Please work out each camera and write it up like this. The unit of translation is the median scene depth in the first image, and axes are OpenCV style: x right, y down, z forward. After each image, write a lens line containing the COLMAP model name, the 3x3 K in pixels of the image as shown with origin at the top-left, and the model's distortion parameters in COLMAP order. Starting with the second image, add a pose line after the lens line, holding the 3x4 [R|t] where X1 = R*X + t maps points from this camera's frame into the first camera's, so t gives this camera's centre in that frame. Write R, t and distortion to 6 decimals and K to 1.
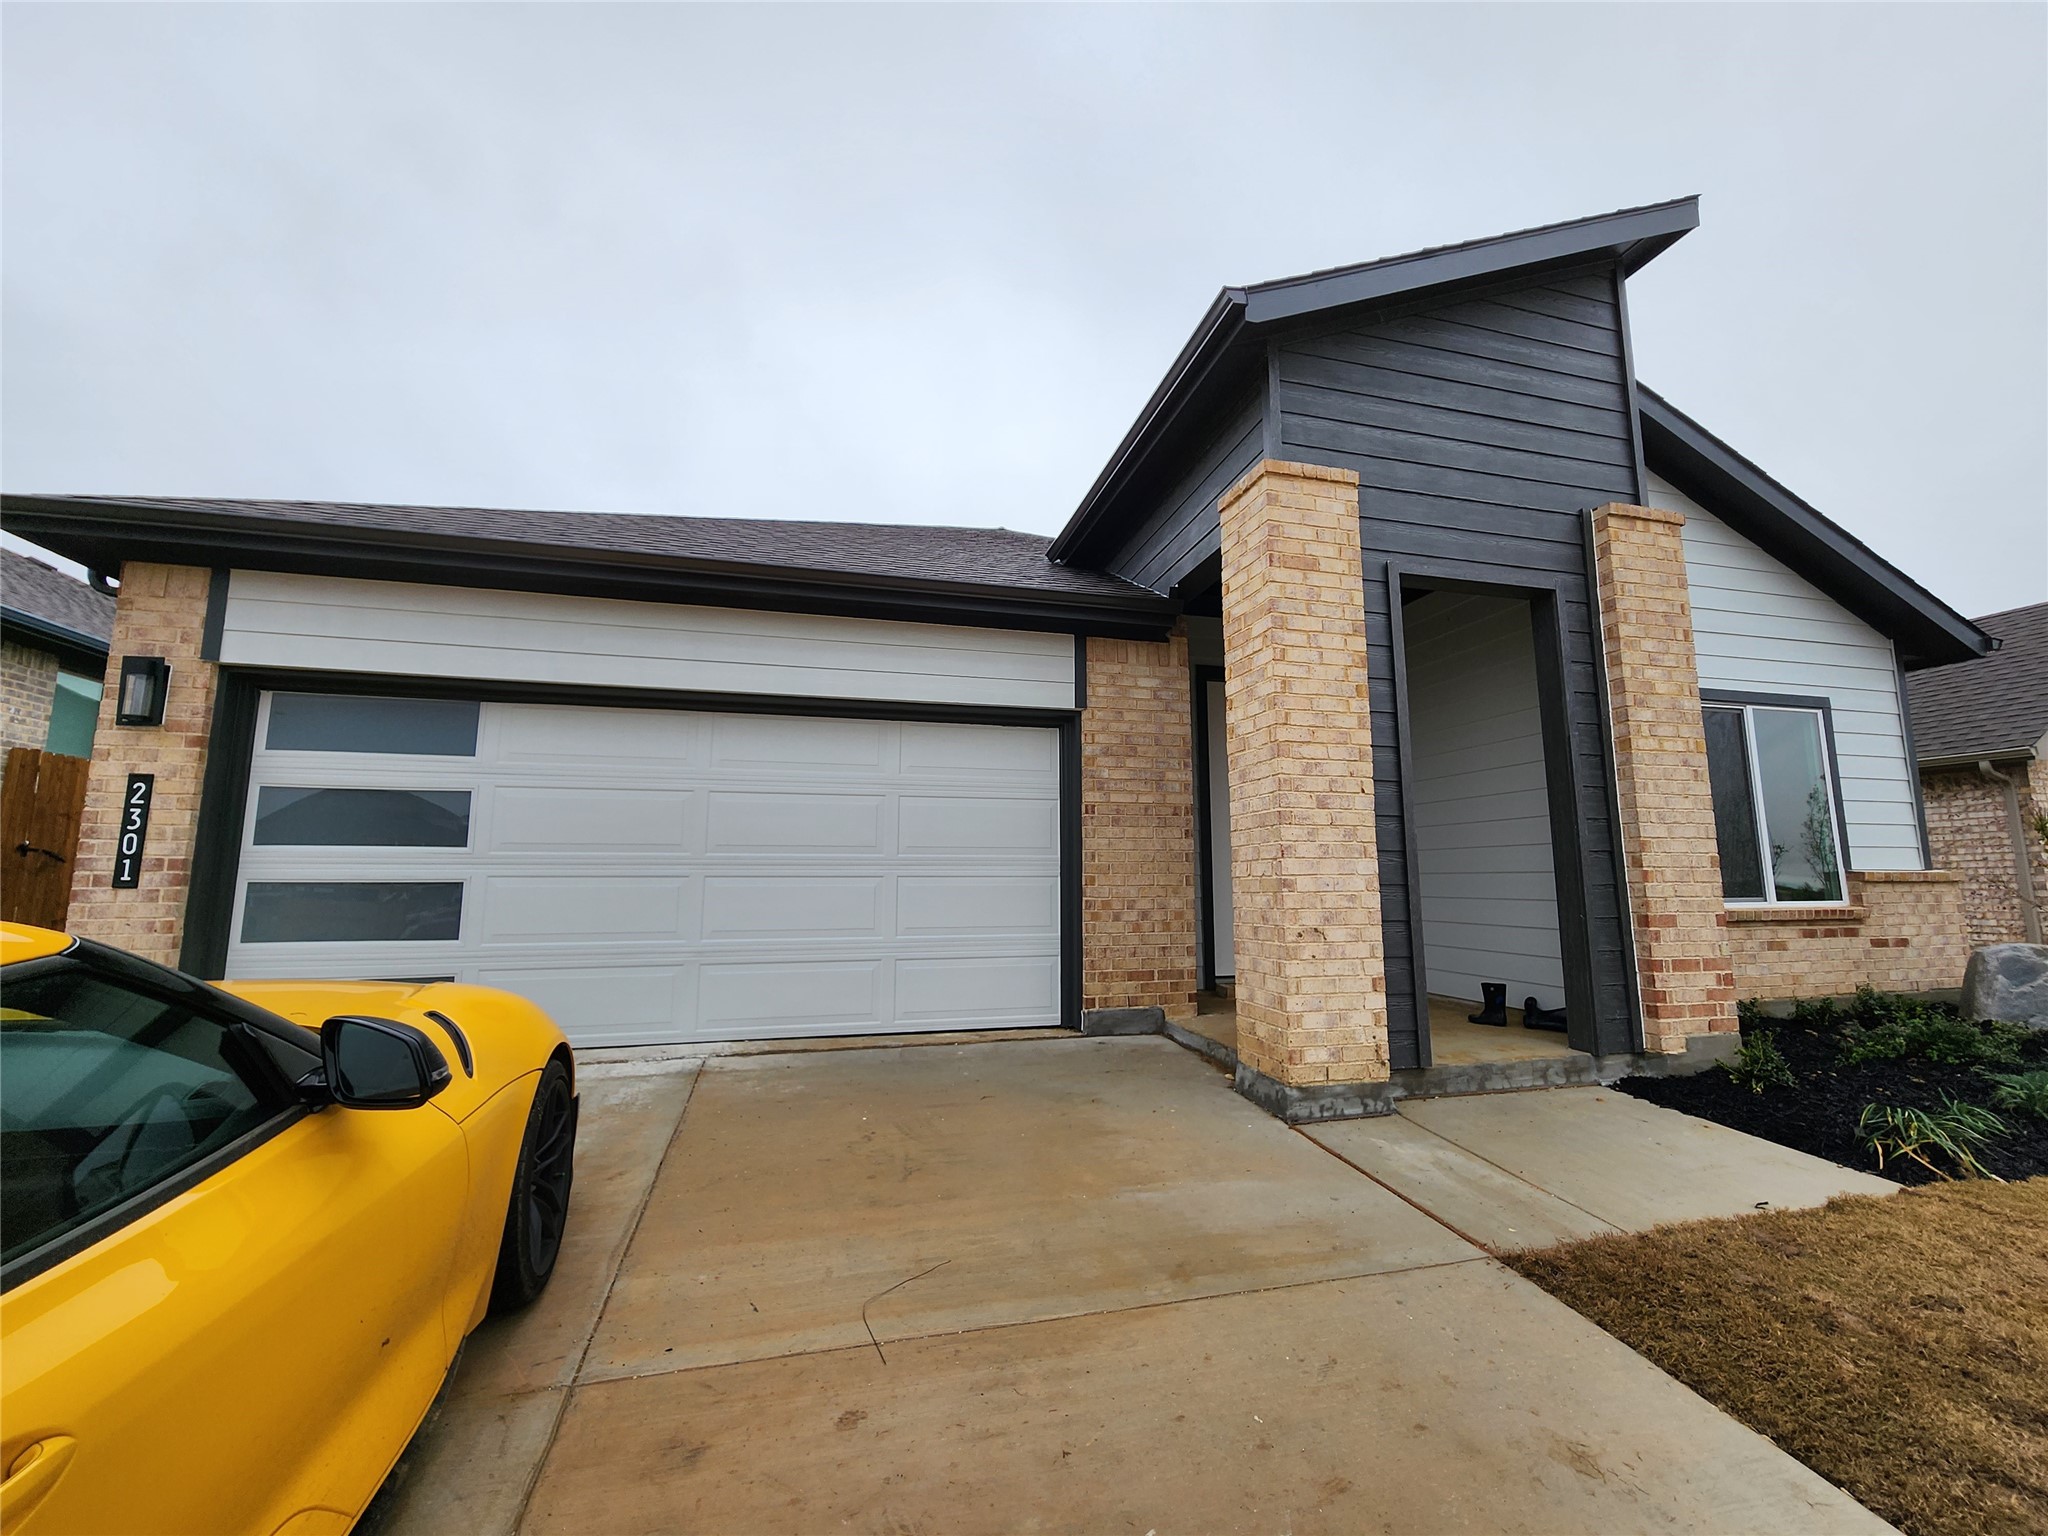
lens RADIAL K [[844.8, 0, 1043.3], [0, 844.8, 773.6], [0, 0, 1]] dist [0.001781, -0.002551]
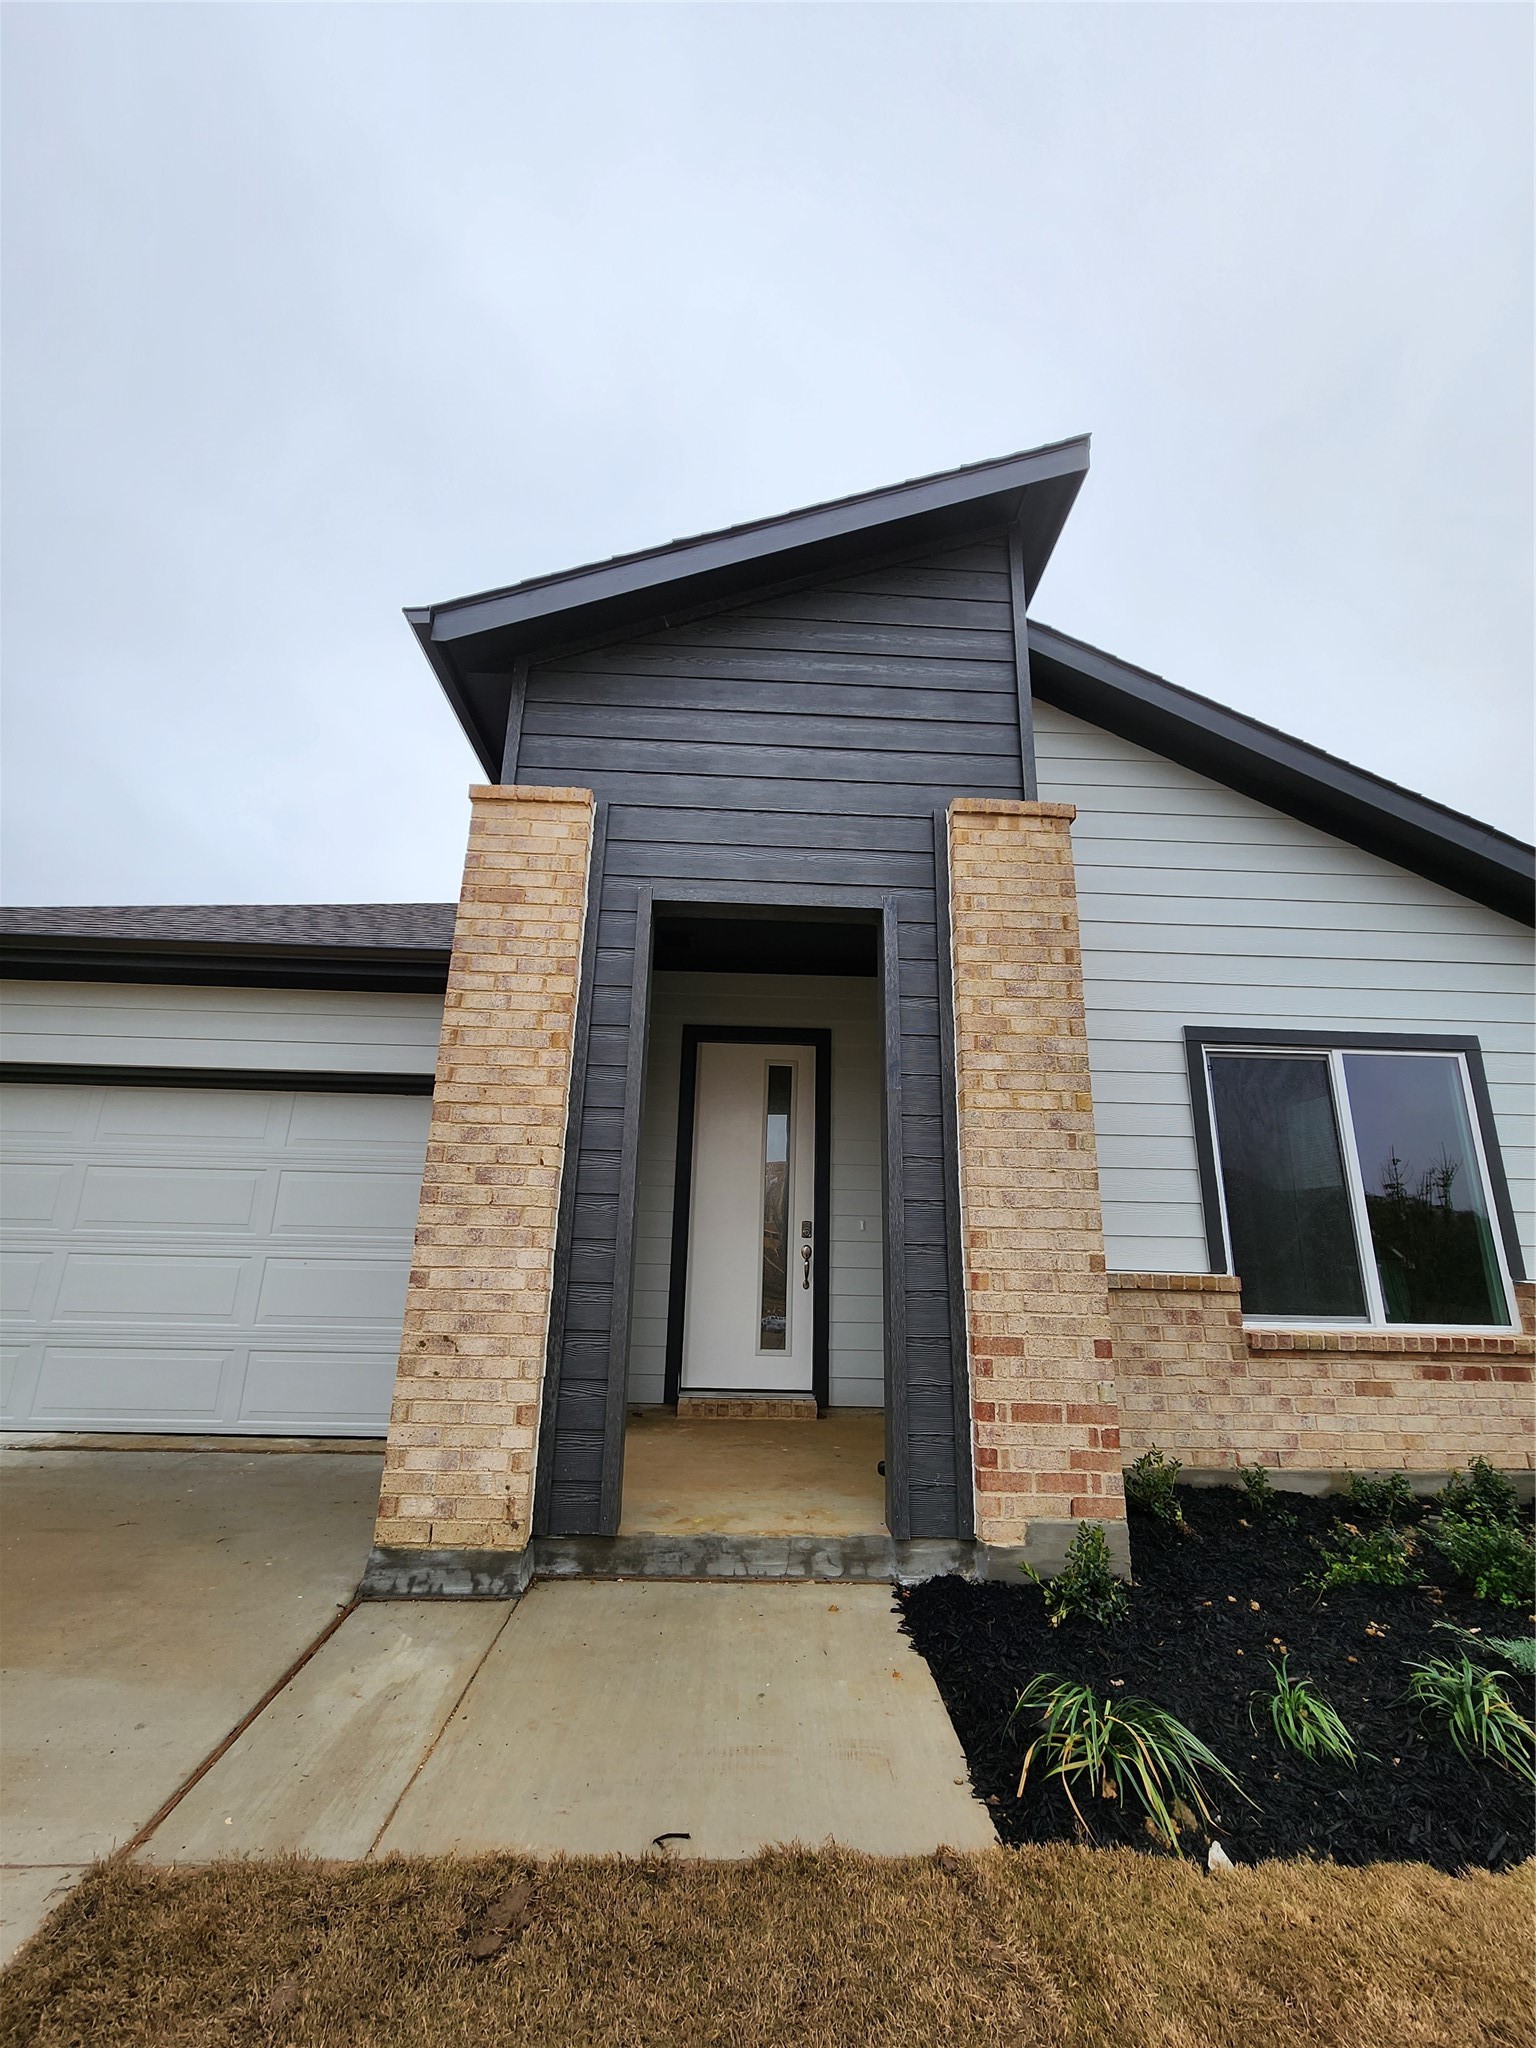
lens RADIAL K [[844.8, 0, 772.4], [0, 844.8, 1043.2], [0, 0, 1]] dist [0.001781, -0.002551]
pose [[0.975347, -0.032396, -0.218284, 0.681254], [0.003732, 0.991445, -0.130469, 0.012066], [0.220644, 0.126438, 0.967124, 0.223097]]
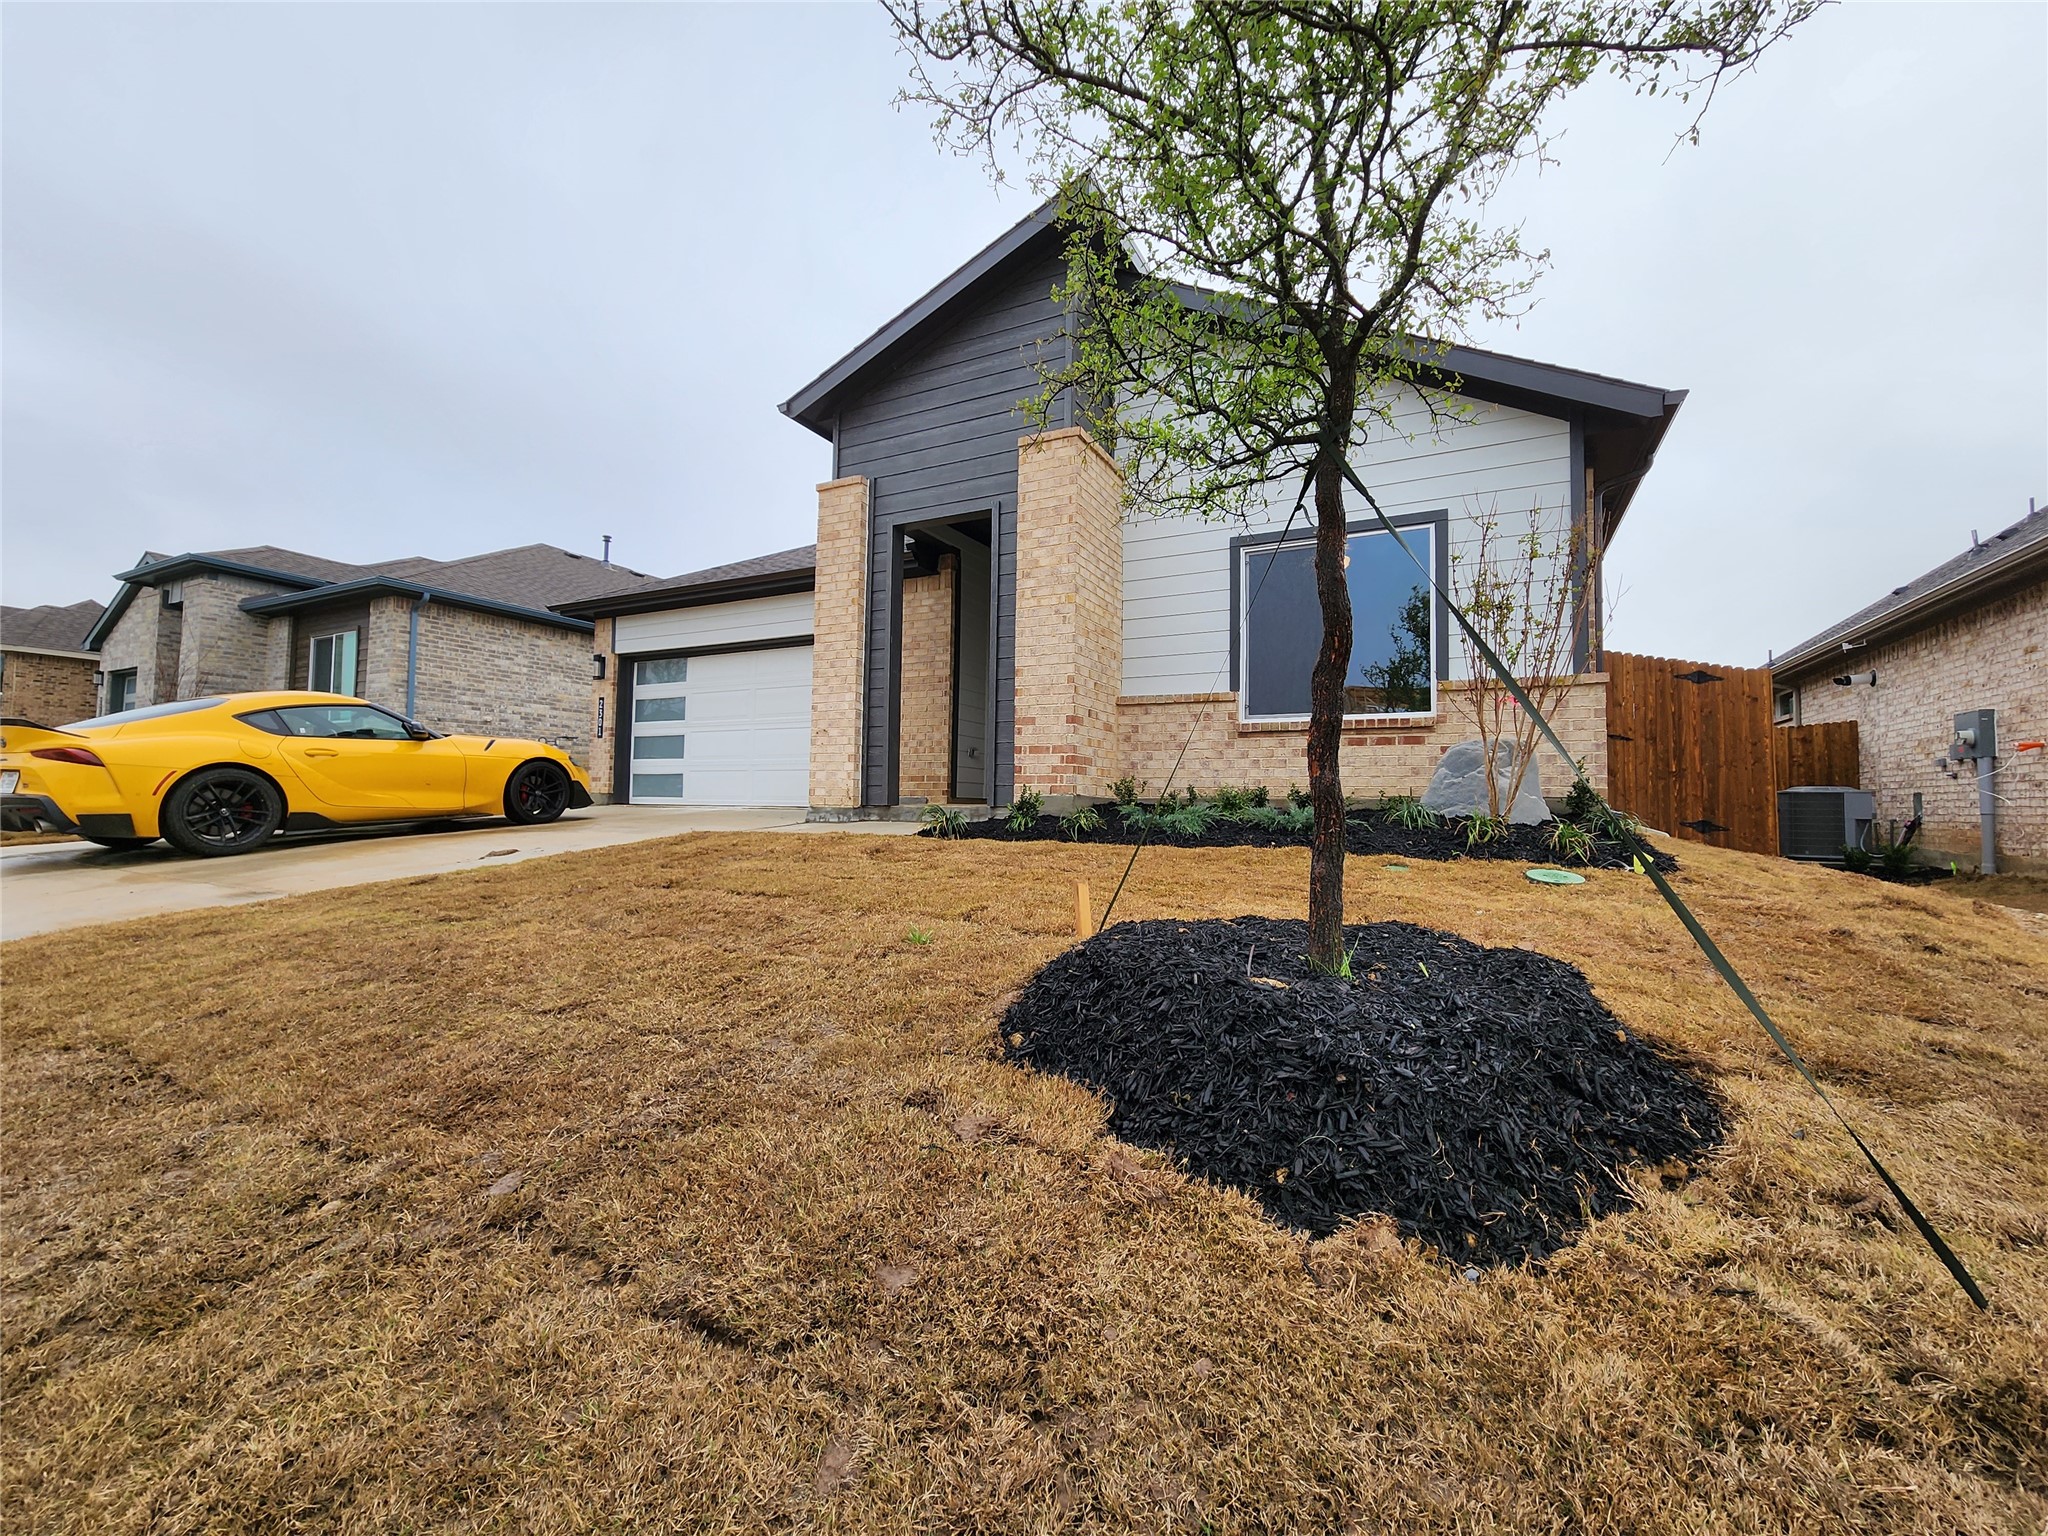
lens RADIAL K [[844.8, 0, 1034.0], [0, 844.8, 771.5], [0, 0, 1]] dist [0.001781, -0.002551]
pose [[0.742264, -0.015586, -0.669927, 1.684924], [0.071801, 0.995824, 0.056386, 0.173047], [0.666250, -0.089954, 0.740283, -0.112514]]
